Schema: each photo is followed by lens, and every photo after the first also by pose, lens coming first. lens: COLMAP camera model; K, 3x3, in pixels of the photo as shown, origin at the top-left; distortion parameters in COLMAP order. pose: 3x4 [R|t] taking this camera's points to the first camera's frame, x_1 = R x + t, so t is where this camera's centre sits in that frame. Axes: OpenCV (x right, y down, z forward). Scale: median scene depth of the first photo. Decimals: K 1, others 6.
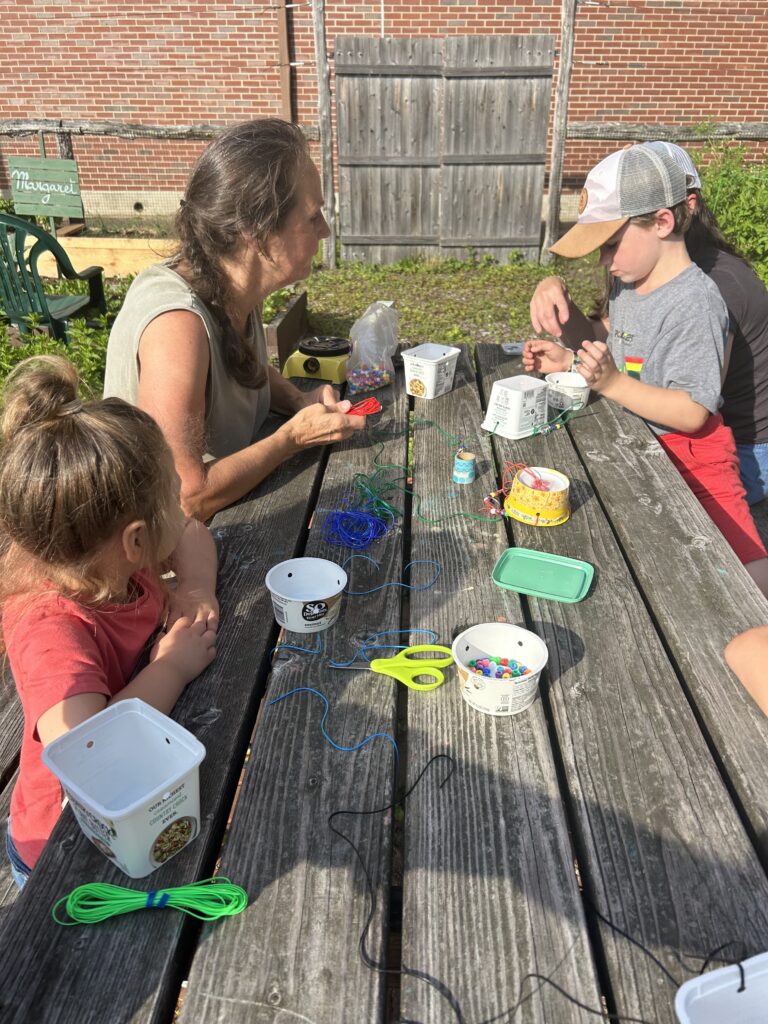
lens RADIAL K [[799.9, 0, 384.0], [0, 799.9, 512.0], [0, 0, 1]] dist [0.073367, -0.083604]
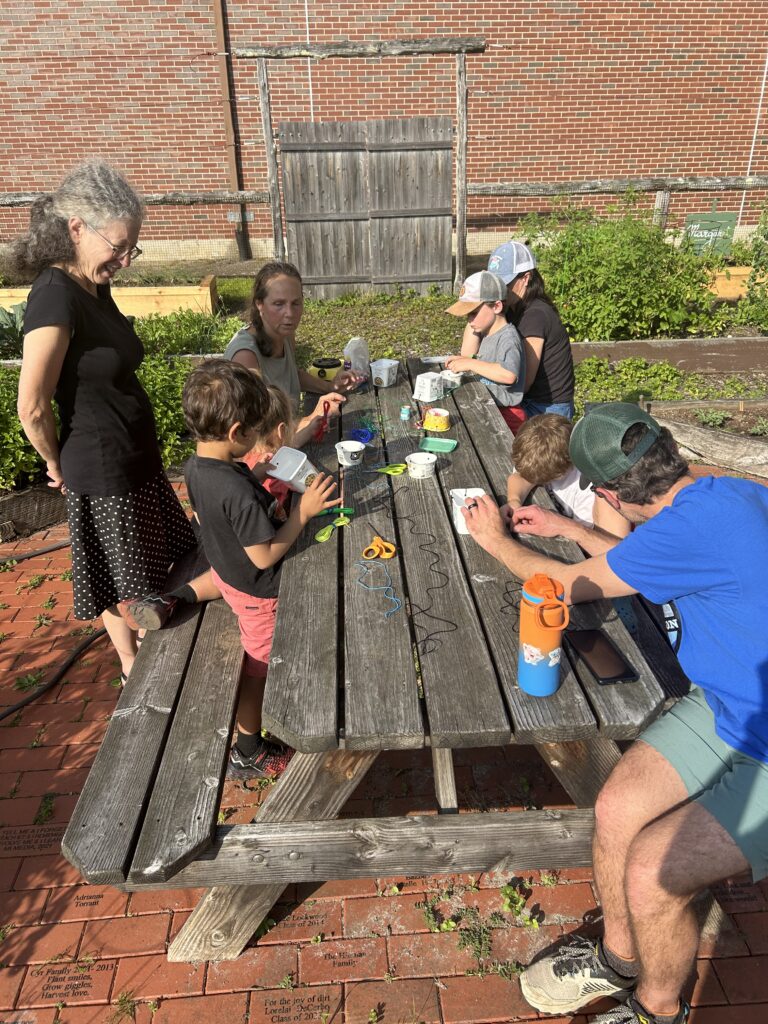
lens RADIAL K [[799.9, 0, 384.0], [0, 799.9, 512.0], [0, 0, 1]] dist [0.073367, -0.083604]
pose [[0.995429, -0.058897, 0.075185, -0.026044], [0.060748, 0.997898, -0.022573, 0.048709], [-0.073698, 0.027037, 0.996914, -0.221755]]
